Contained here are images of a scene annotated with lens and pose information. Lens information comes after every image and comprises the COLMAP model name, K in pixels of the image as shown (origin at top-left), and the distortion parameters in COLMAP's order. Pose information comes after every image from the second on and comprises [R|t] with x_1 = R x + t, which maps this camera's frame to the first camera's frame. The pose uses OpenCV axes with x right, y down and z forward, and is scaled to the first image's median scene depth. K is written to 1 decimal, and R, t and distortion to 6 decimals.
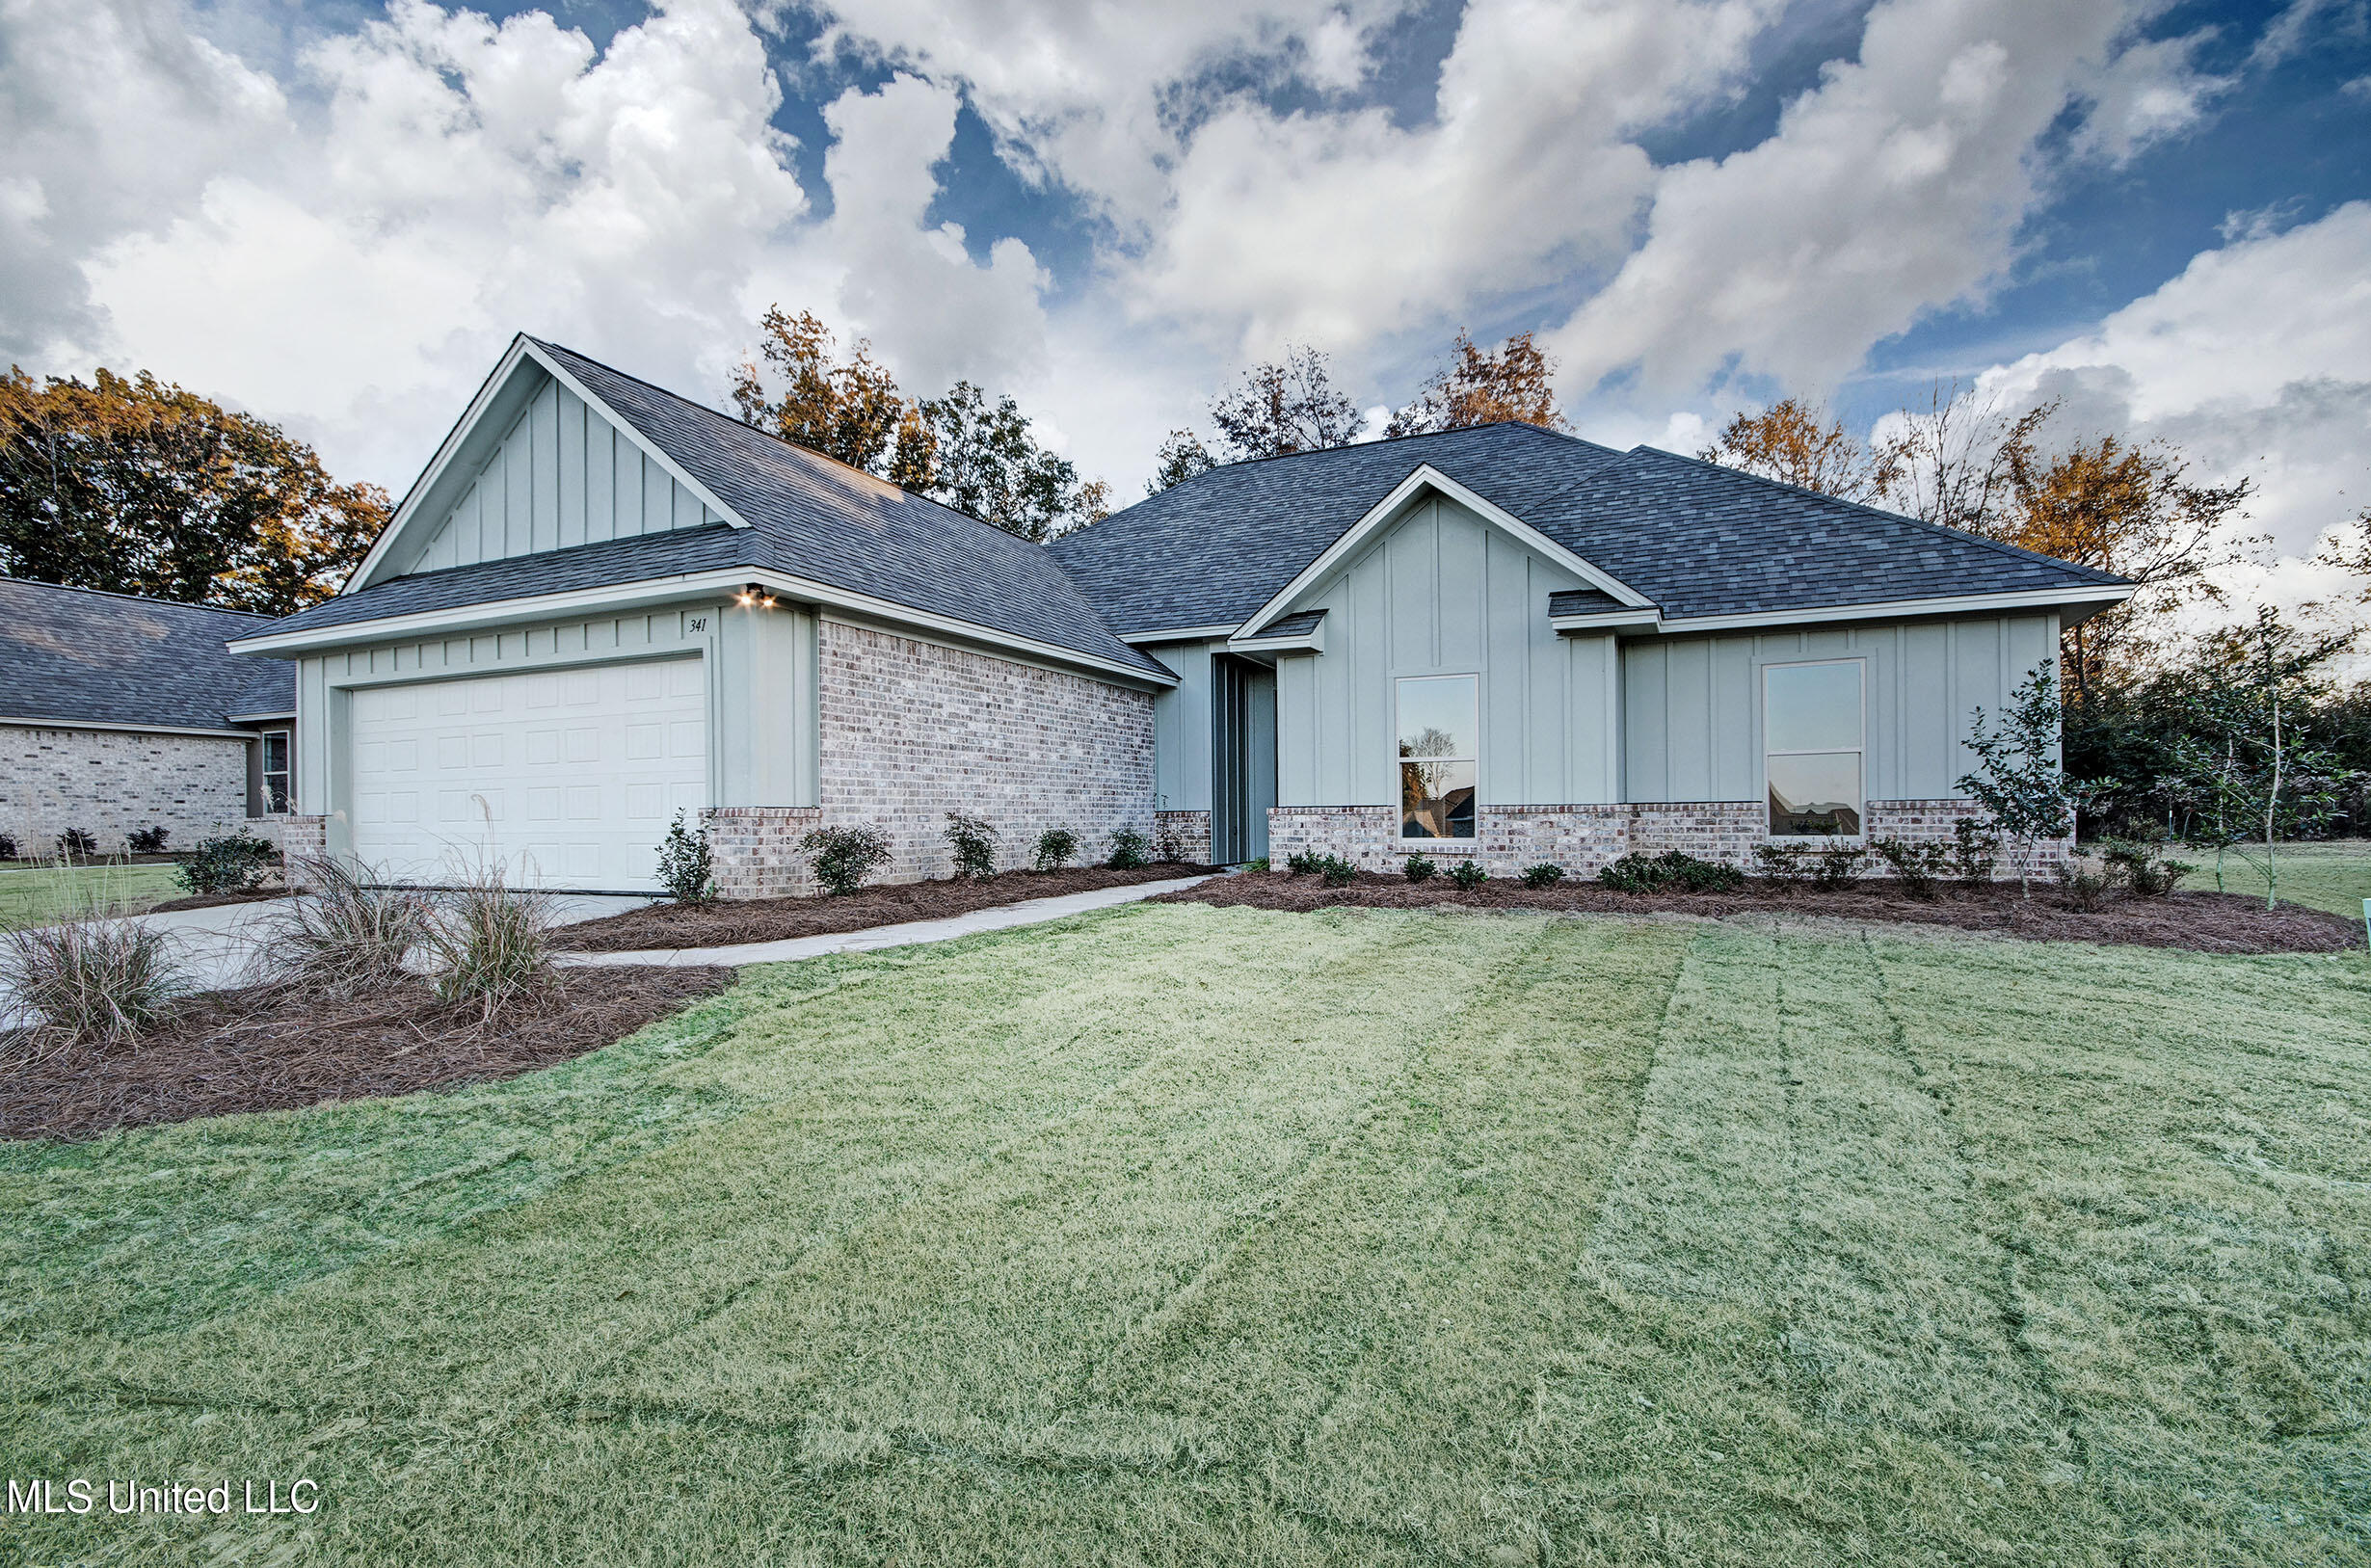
lens RADIAL K [[1049.0, 0, 1177.4], [0, 1049.0, 797.7], [0, 0, 1]] dist [-0.001950, -0.000174]
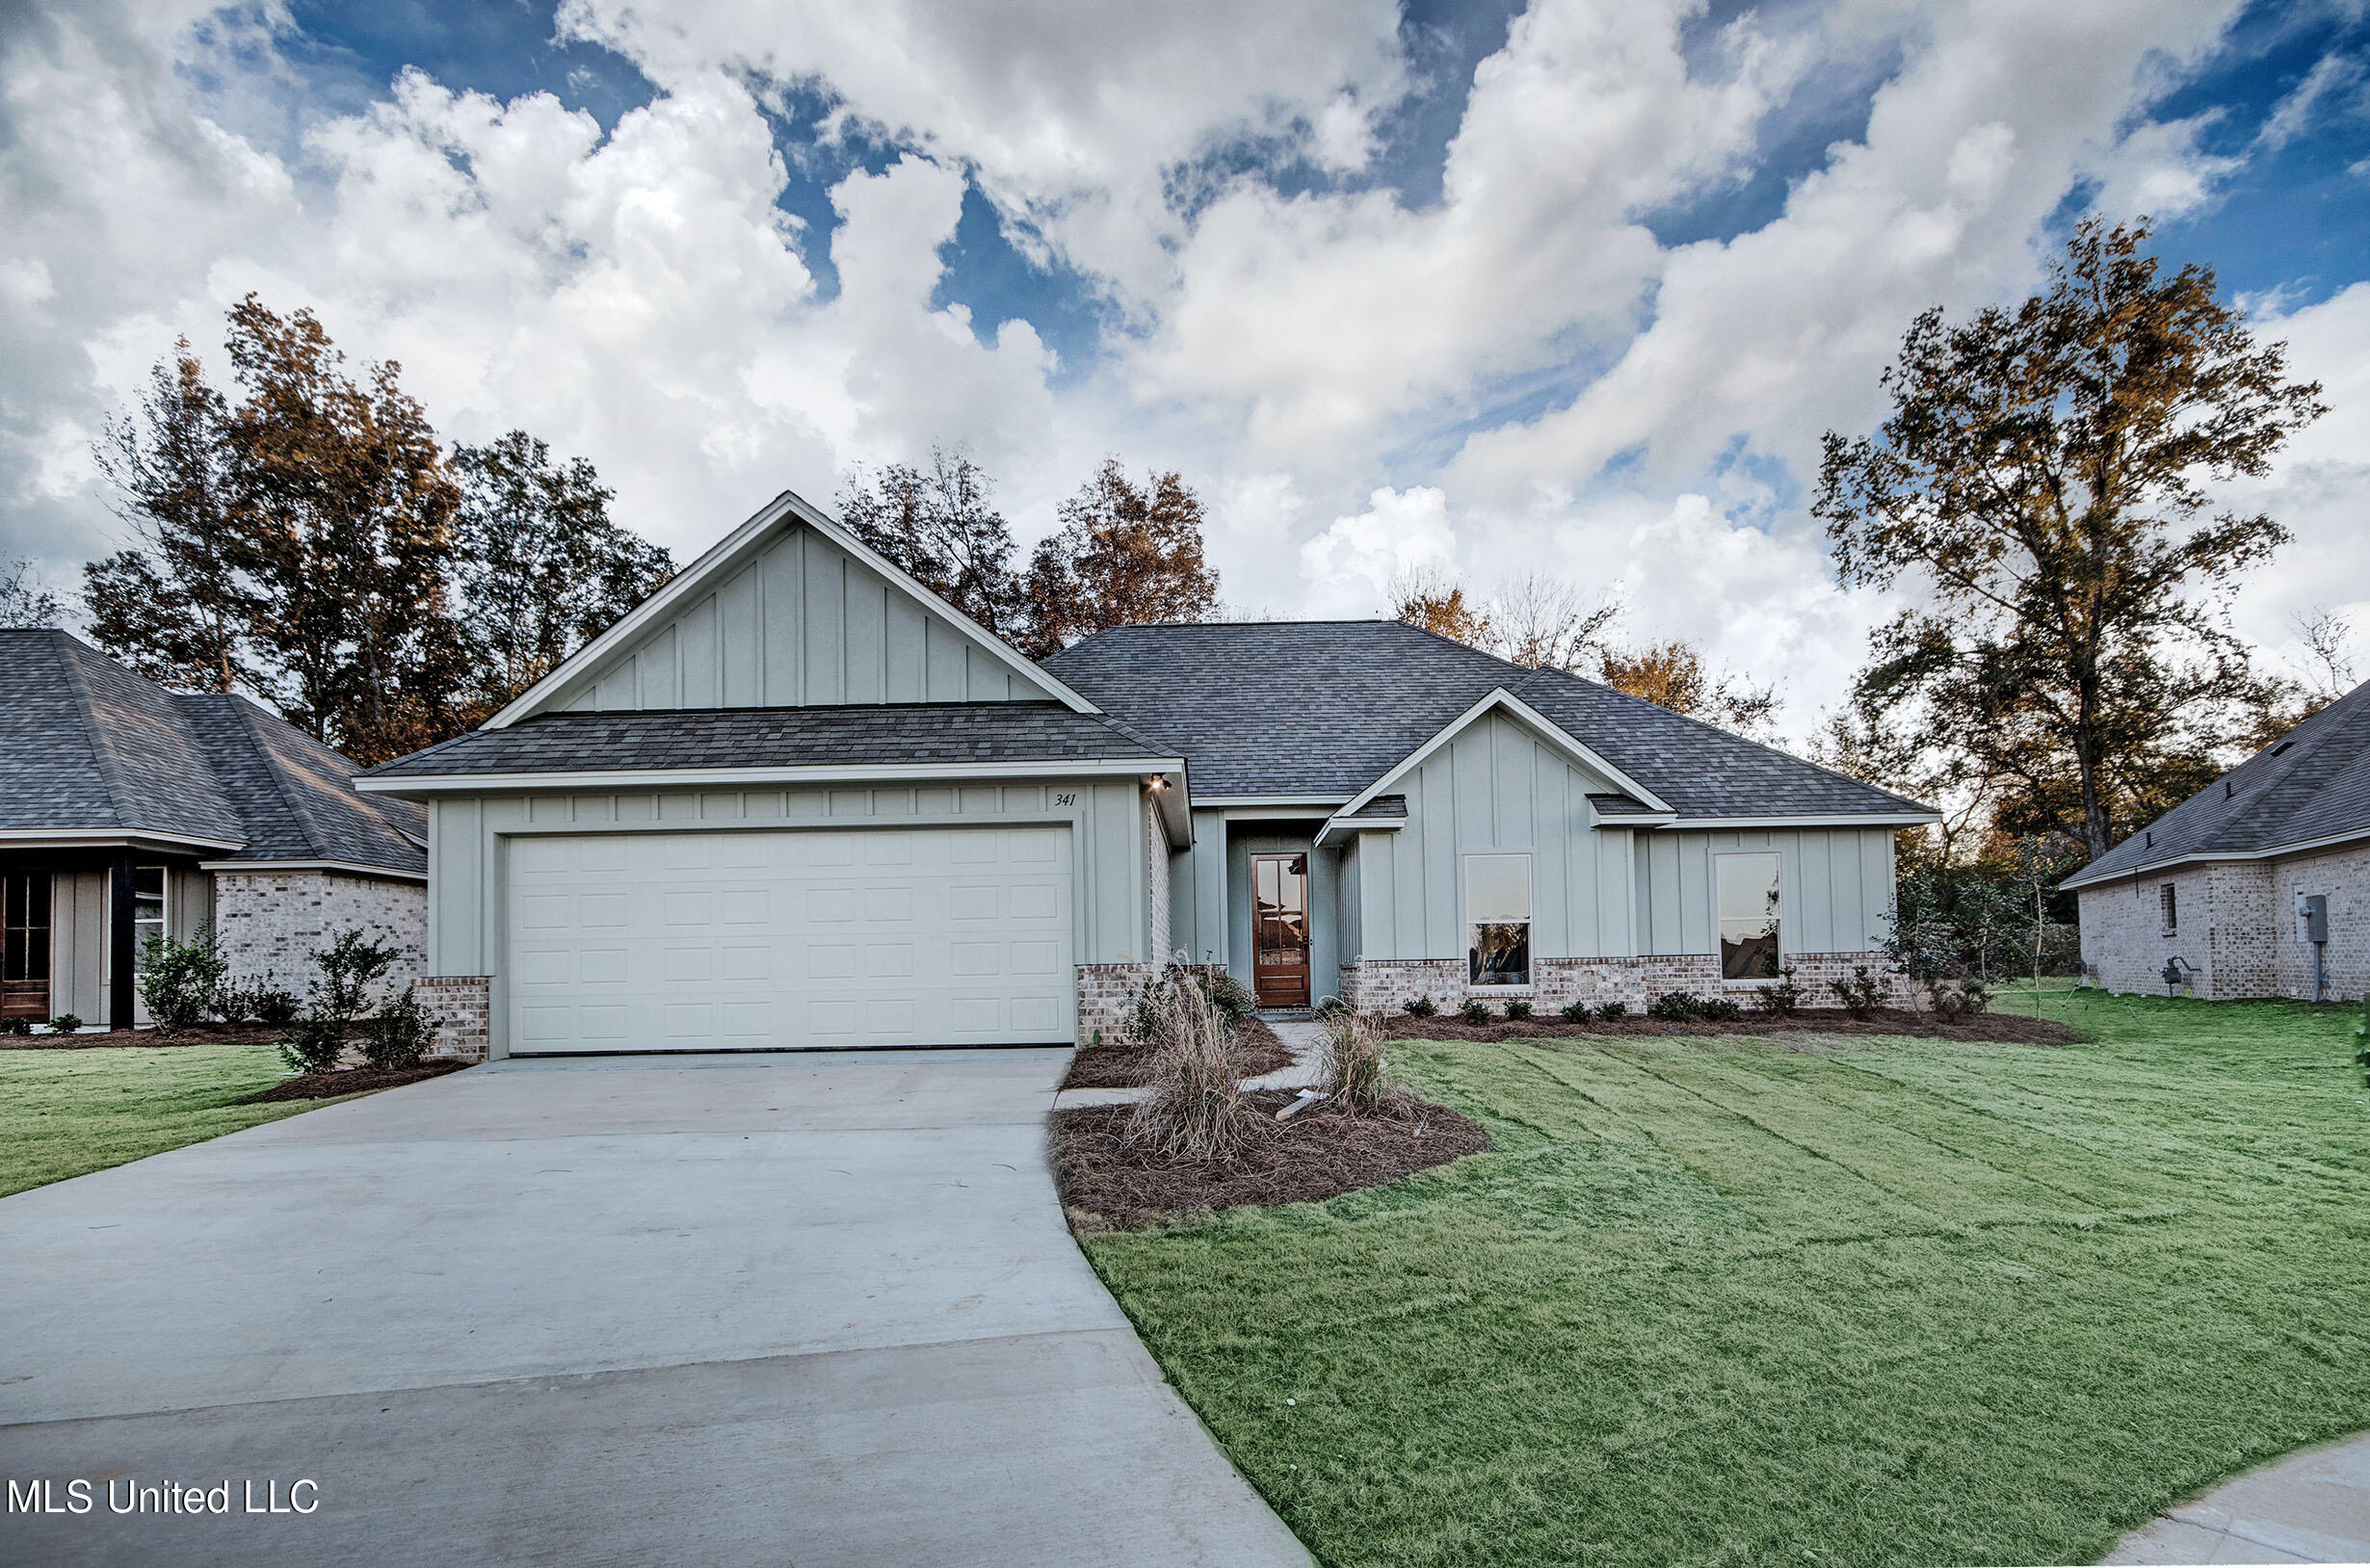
lens RADIAL K [[1197.6, 0, 1183.5], [0, 1197.6, 894.6], [0, 0, 1]] dist [0.001459, 0.000512]
pose [[0.925840, 0.014990, 0.377618, -0.644941], [0.003068, 0.998882, -0.047173, -0.002793], [-0.377903, 0.044833, 0.924759, -0.171137]]
